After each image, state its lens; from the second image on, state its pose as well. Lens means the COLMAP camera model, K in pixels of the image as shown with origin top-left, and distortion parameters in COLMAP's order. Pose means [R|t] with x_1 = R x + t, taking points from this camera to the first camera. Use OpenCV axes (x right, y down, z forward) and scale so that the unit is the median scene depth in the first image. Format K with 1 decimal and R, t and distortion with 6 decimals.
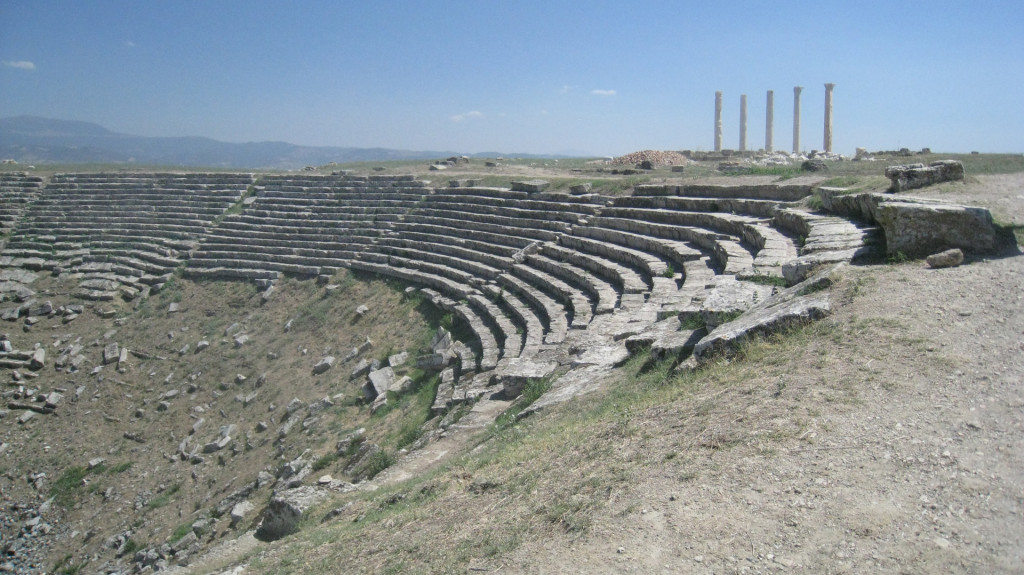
lens RADIAL K [[846.6, 0, 511.4], [0, 846.6, 287.5], [0, 0, 1]] dist [-0.158980, 0.095832]
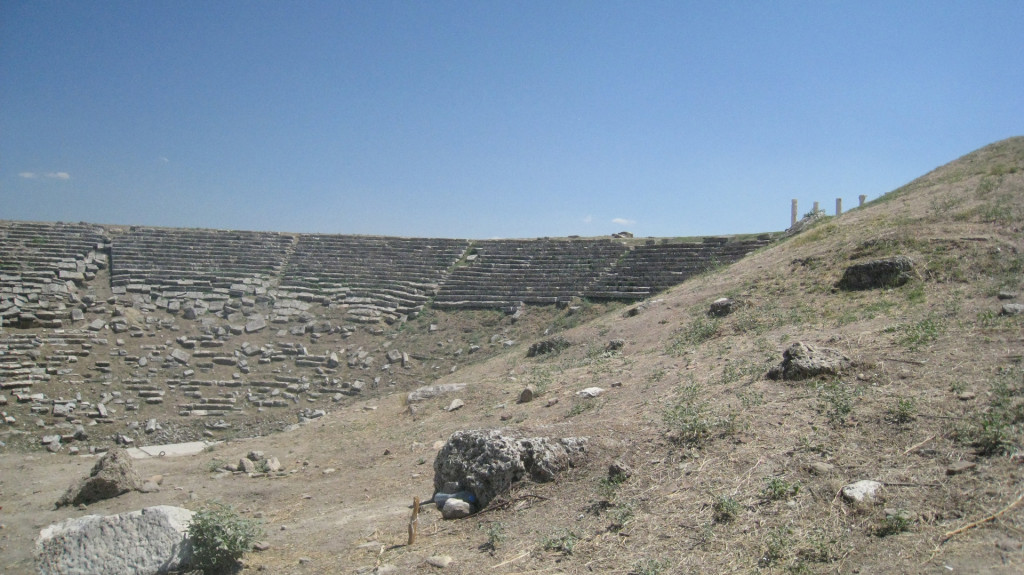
lens RADIAL K [[846.6, 0, 513.7], [0, 846.6, 281.2], [0, 0, 1]] dist [-0.158980, 0.095832]
pose [[0.999491, 0.028227, -0.014866, -0.247633], [-0.030202, 0.987315, -0.155872, 0.149727], [0.010278, 0.156241, 0.987665, -0.332517]]
